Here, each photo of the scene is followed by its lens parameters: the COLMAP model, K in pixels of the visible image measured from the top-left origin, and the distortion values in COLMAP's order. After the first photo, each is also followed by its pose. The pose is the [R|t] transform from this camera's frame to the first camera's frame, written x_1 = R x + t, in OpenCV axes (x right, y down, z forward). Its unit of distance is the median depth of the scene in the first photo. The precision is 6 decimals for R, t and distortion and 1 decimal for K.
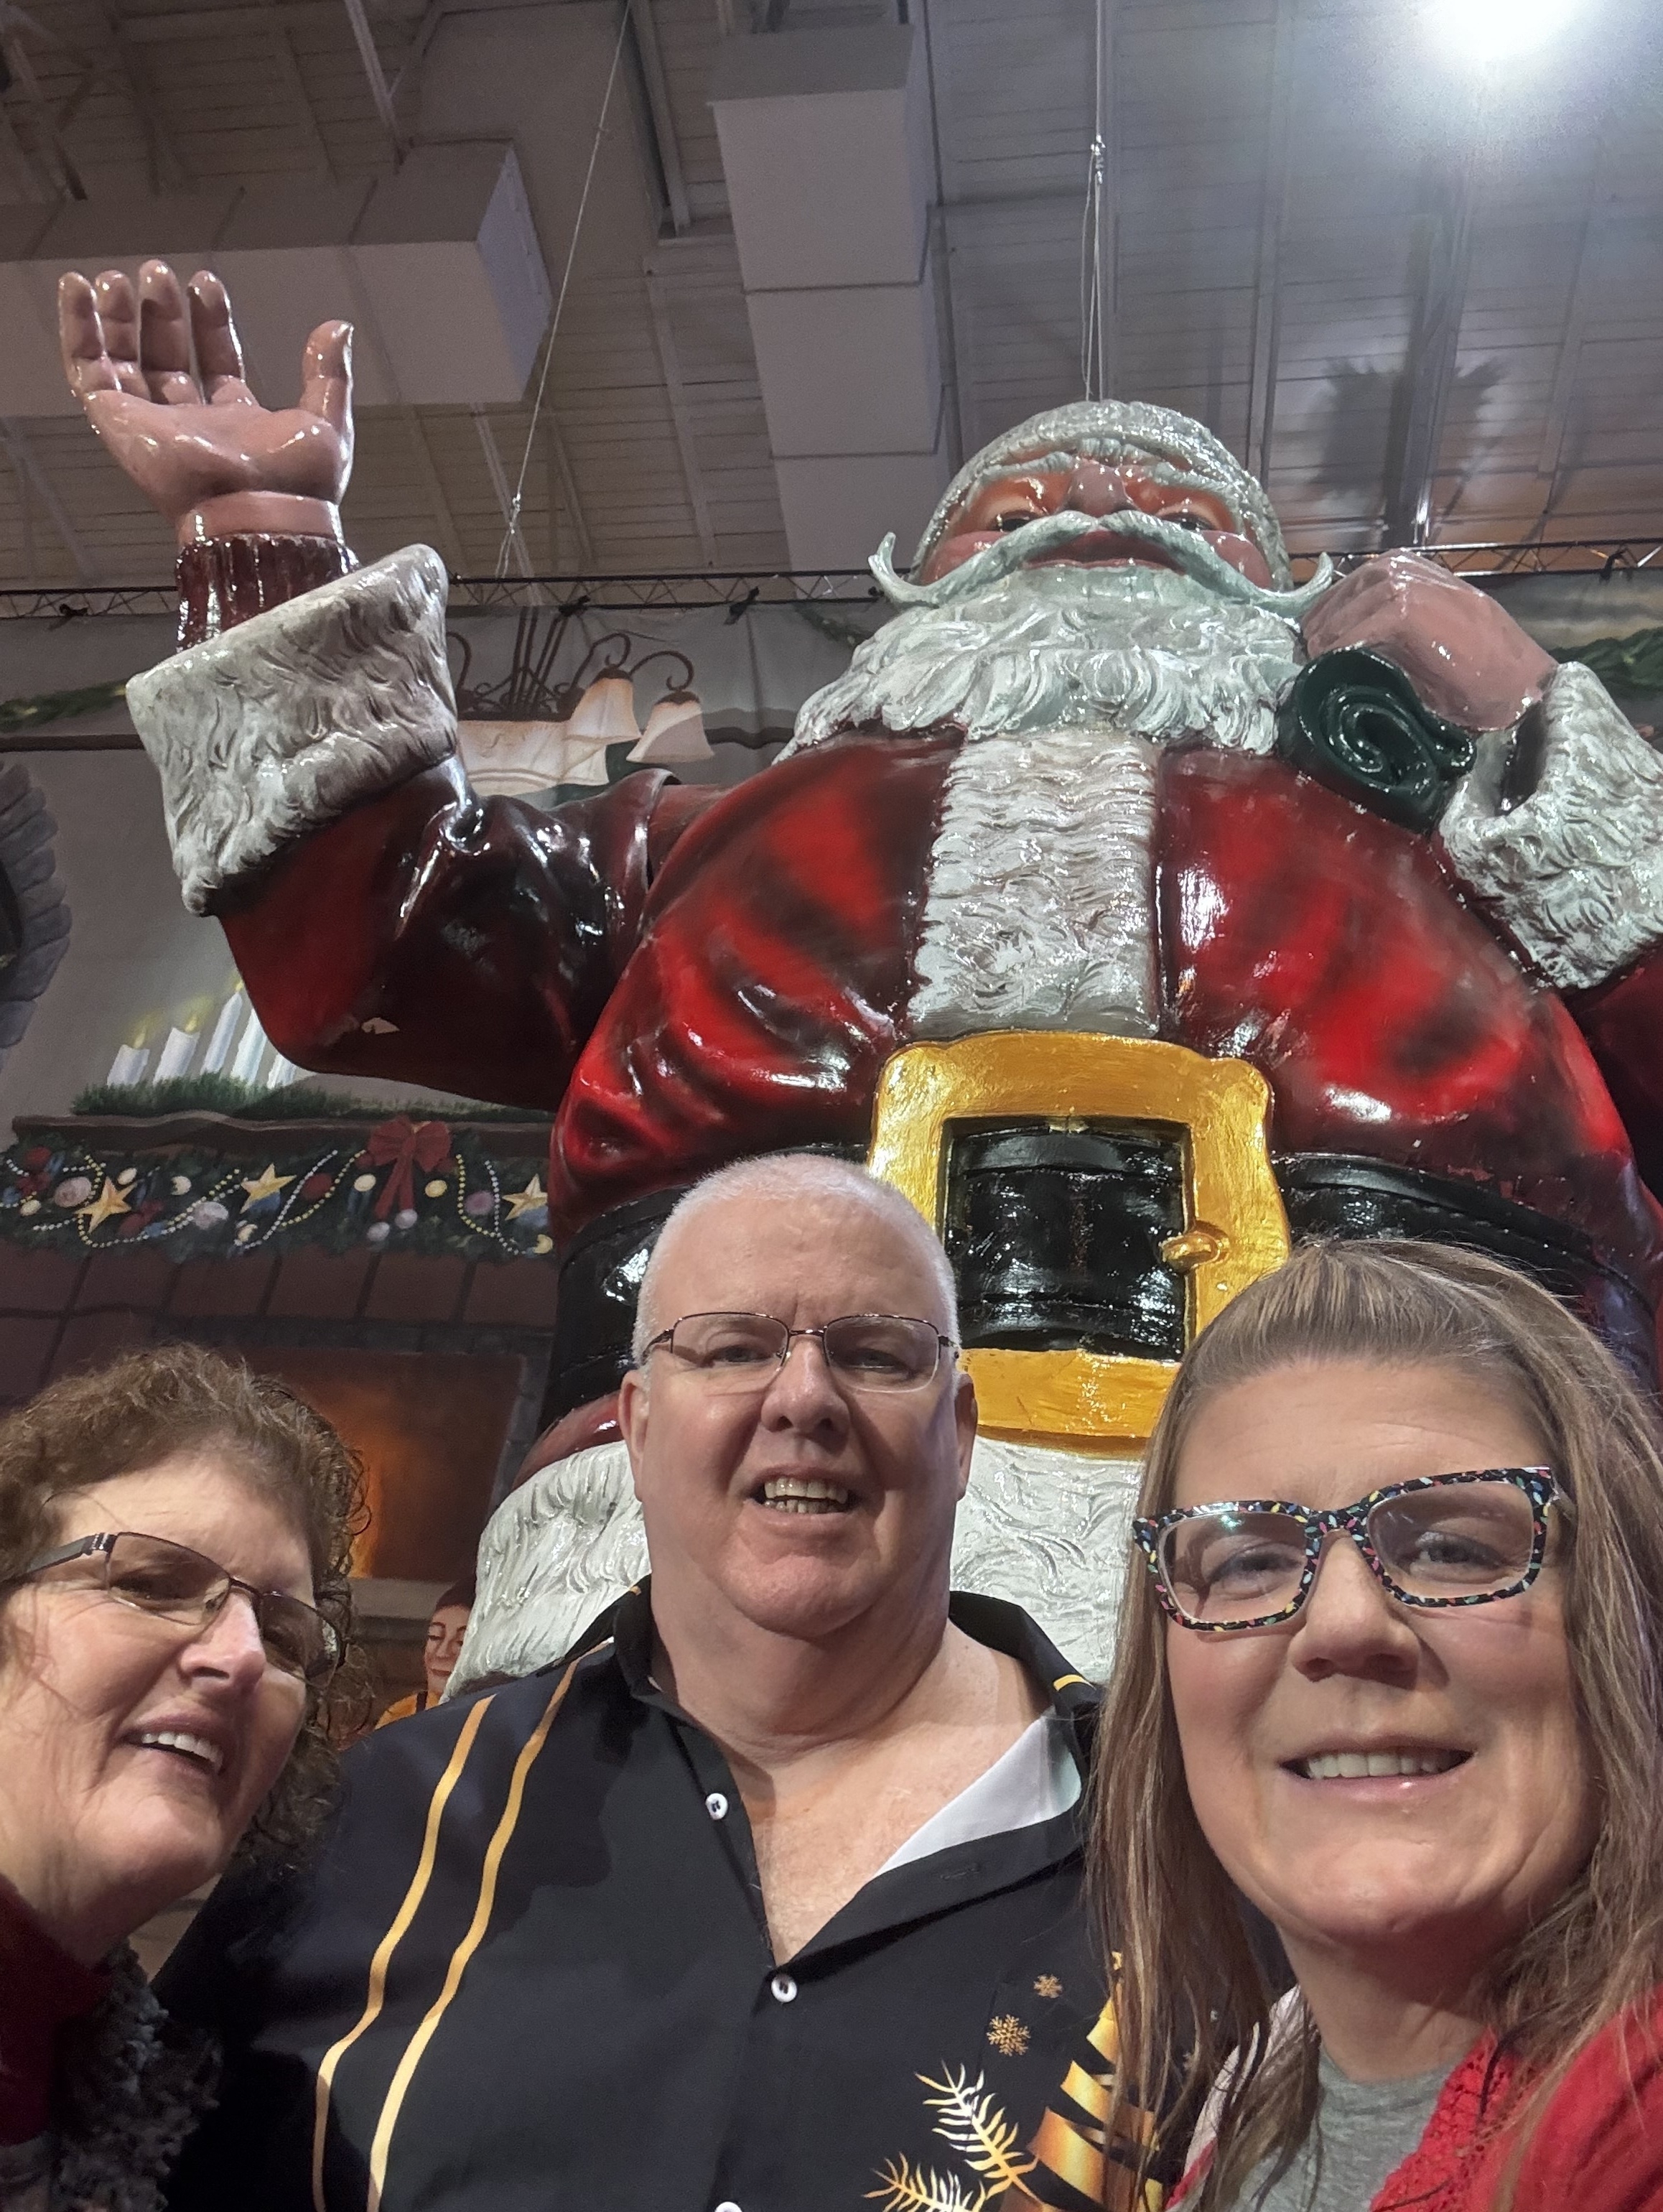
lens RADIAL K [[1952.3, 0, 828.4], [0, 1952.3, 1109.1], [0, 0, 1]] dist [0.088881, -0.001376]
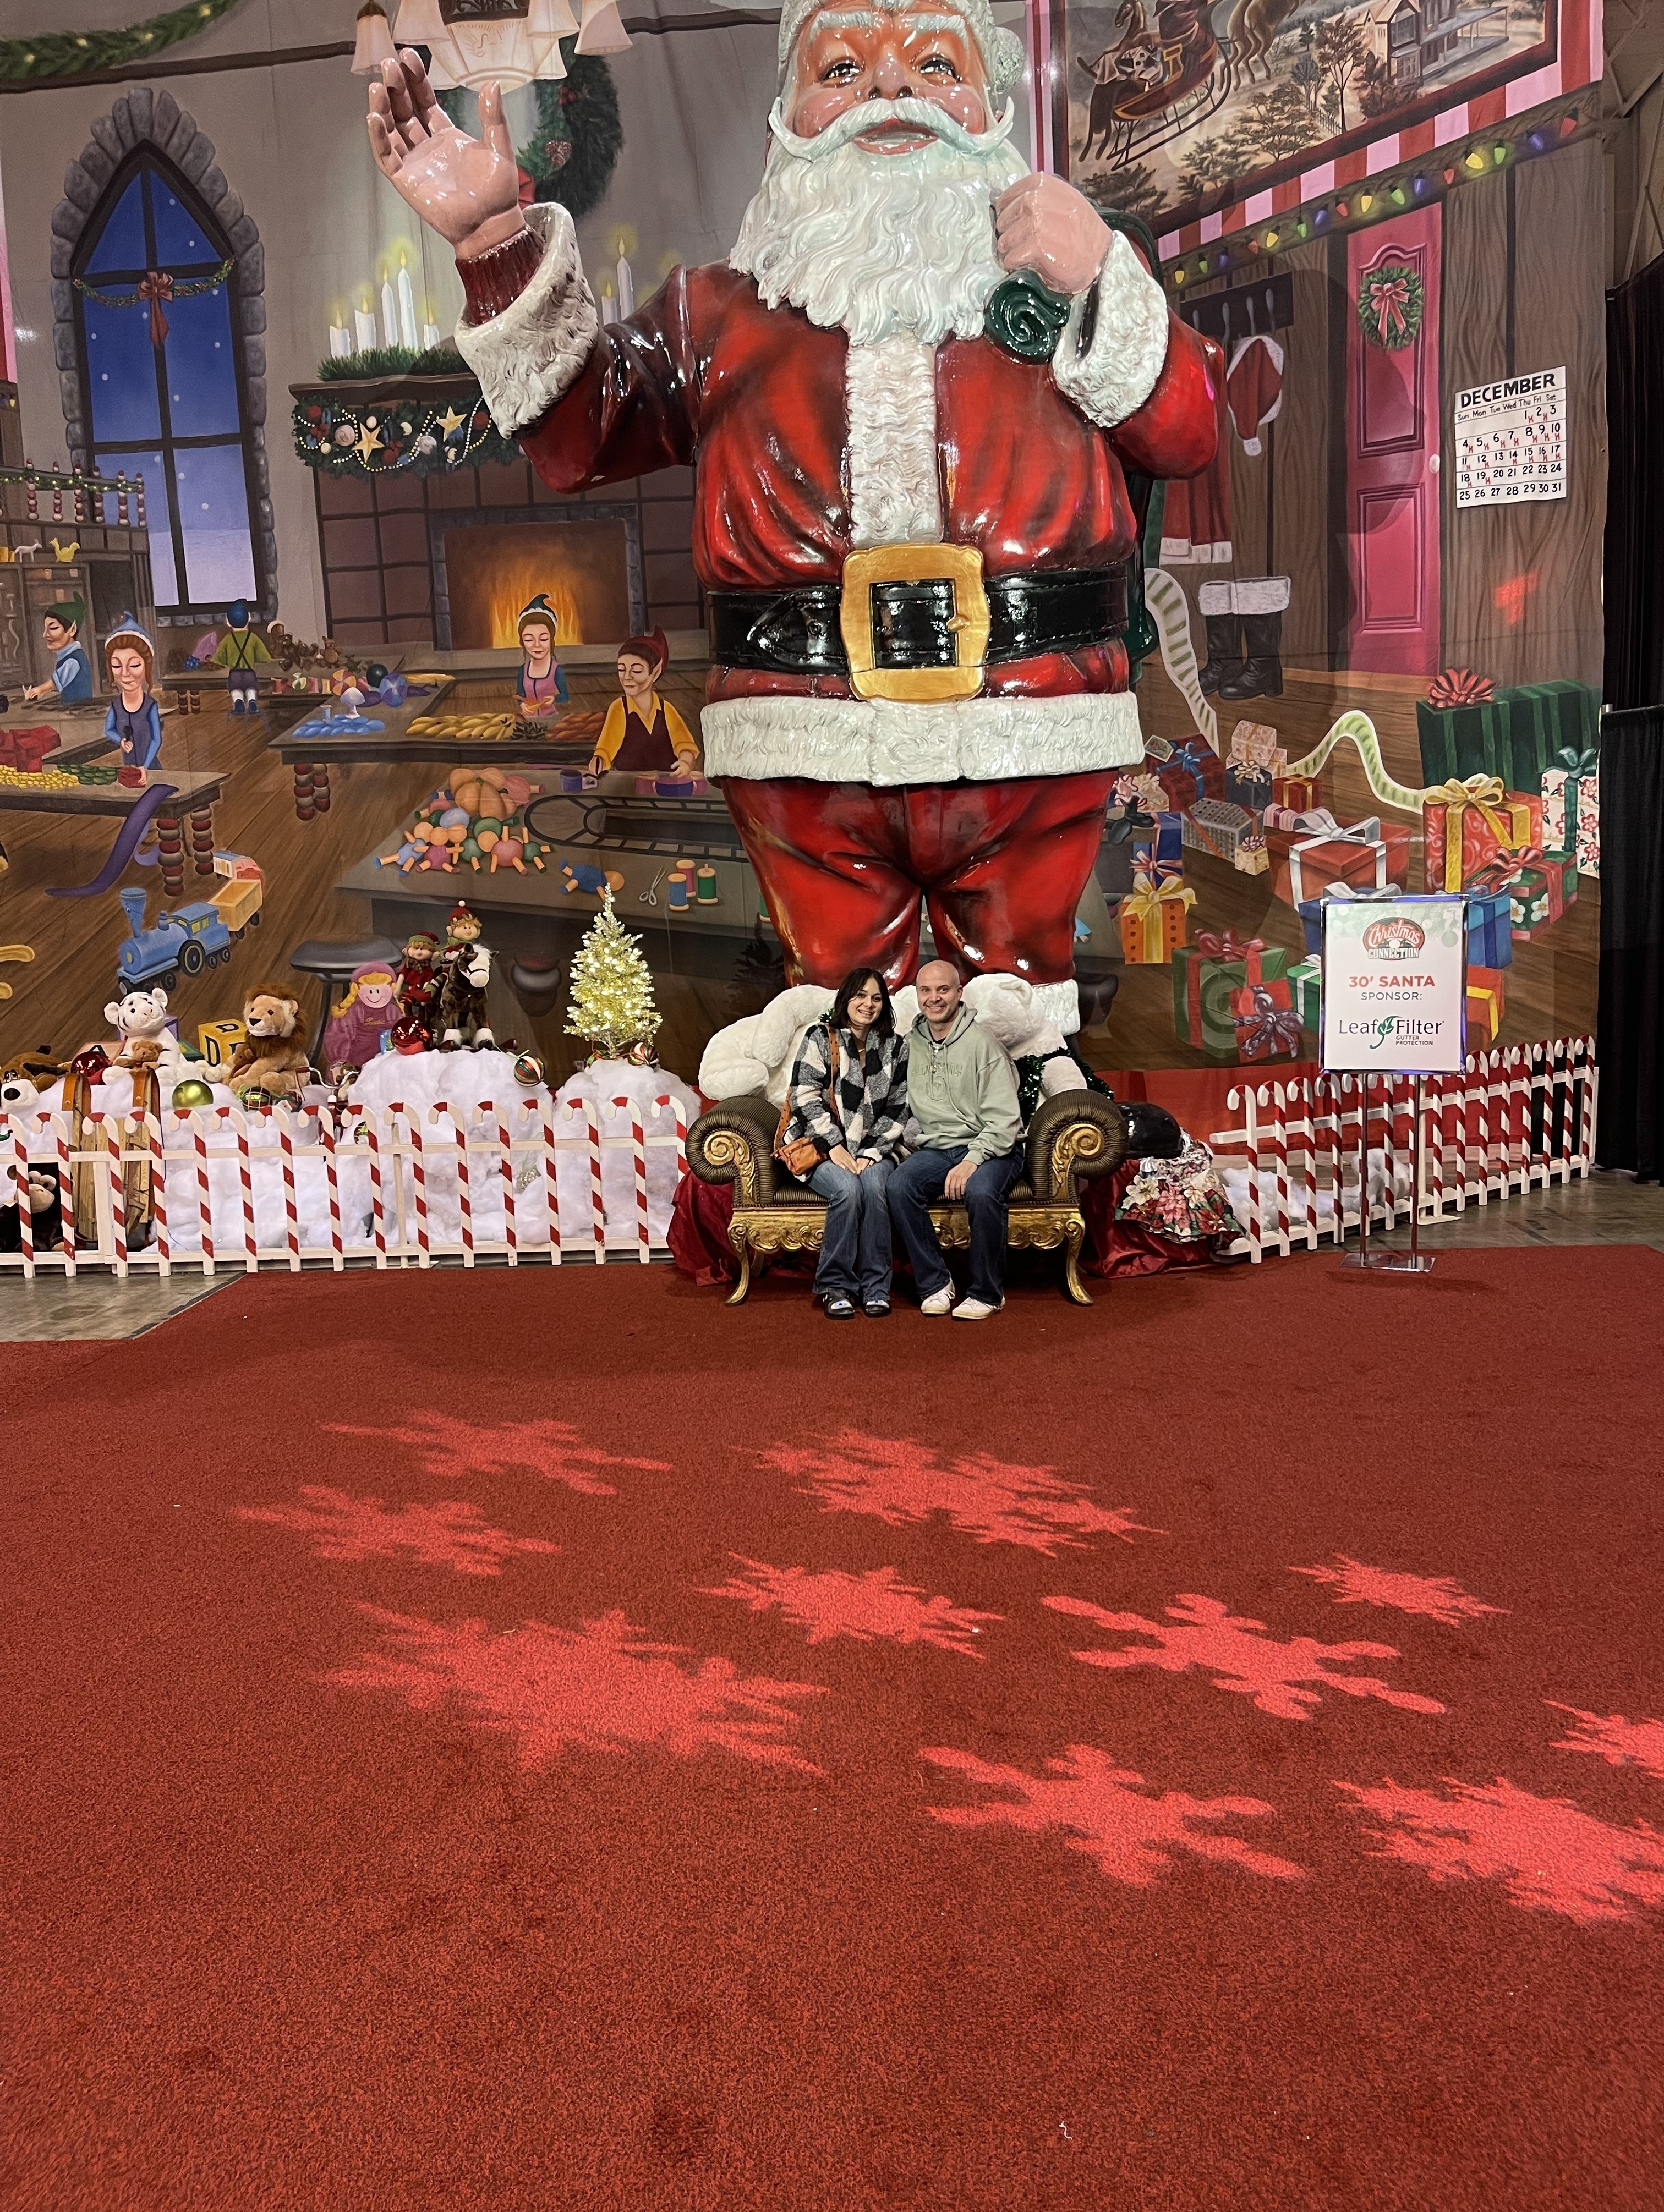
lens RADIAL K [[1606.7, 0, 830.9], [0, 1606.7, 1112.0], [0, 0, 1]] dist [-0.009013, -0.009090]
pose [[0.987581, -0.152697, 0.036984, -0.110084], [0.086944, 0.727225, 0.680871, -0.570031], [-0.130862, -0.669199, 0.731469, -0.668865]]
